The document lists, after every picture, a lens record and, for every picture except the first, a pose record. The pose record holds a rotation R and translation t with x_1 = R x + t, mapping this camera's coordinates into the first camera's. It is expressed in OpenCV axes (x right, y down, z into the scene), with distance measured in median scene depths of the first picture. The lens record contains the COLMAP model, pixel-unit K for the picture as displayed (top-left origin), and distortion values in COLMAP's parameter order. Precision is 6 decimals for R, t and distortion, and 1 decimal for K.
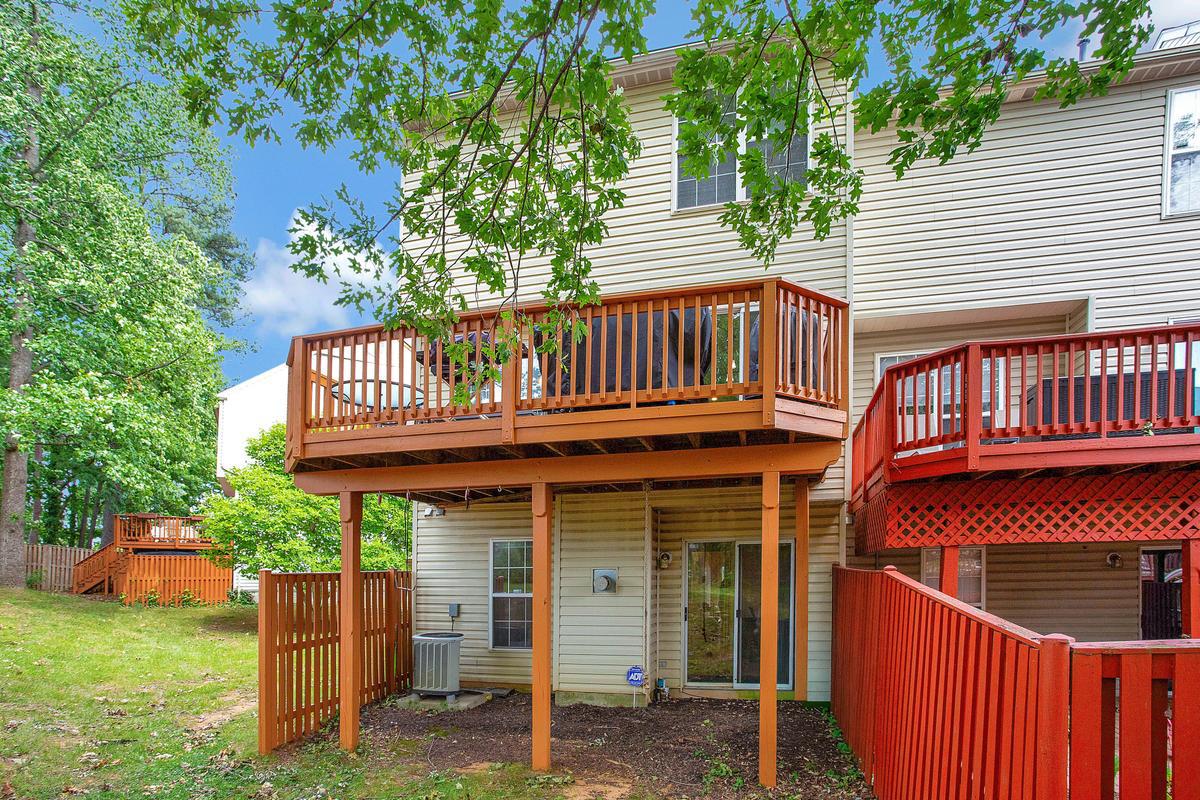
lens RADIAL K [[640.2, 0, 600.9], [0, 640.2, 552.8], [0, 0, 1]] dist [-0.054412, 0.021716]
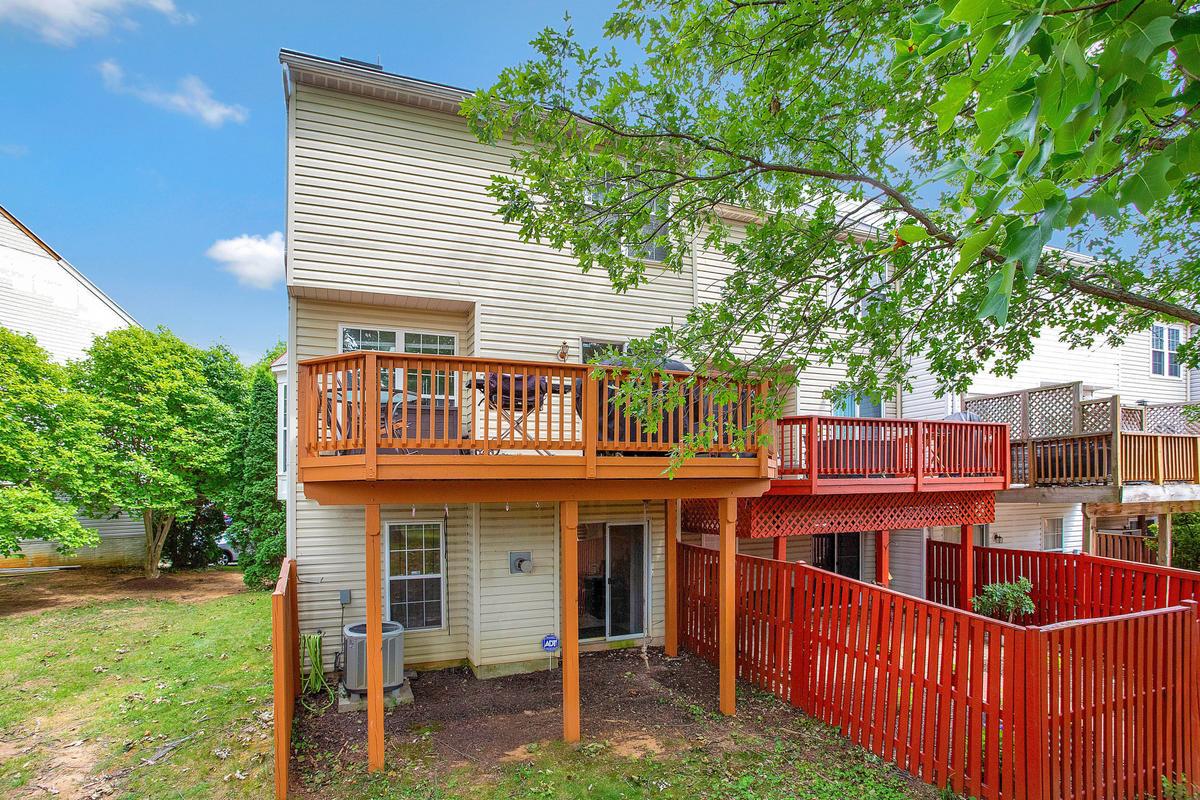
lens RADIAL K [[614.9, 0, 600.4], [0, 614.9, 455.4], [0, 0, 1]] dist [-0.043573, 0.000467]
pose [[0.809970, 0.033890, 0.585491, -0.528777], [-0.015986, 0.999234, -0.035723, -0.111220], [-0.586253, 0.019575, 0.809891, 0.021866]]
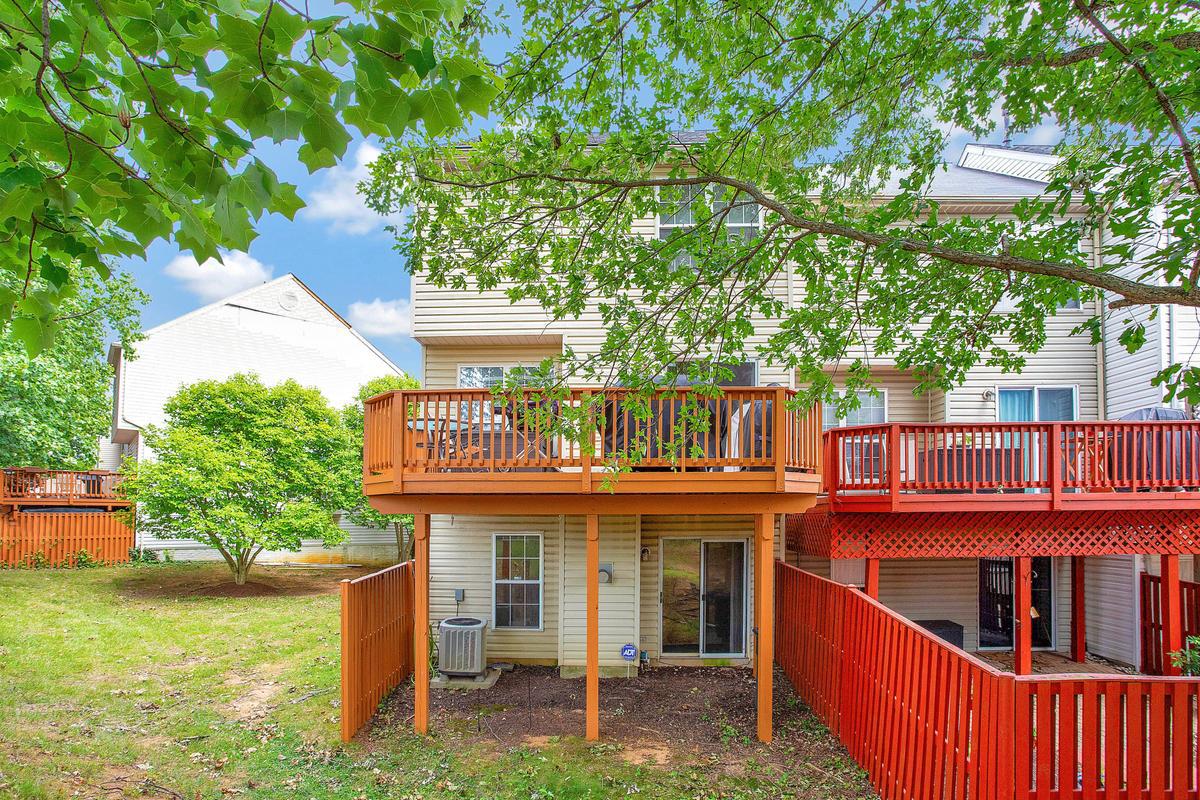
lens RADIAL K [[617.5, 0, 606.1], [0, 617.5, 467.5], [0, 0, 1]] dist [-0.051382, 0.020610]
pose [[0.976698, 0.023728, 0.213304, -0.243271], [-0.015160, 0.999014, -0.041718, -0.109501], [-0.214084, 0.037512, 0.976095, -0.159329]]
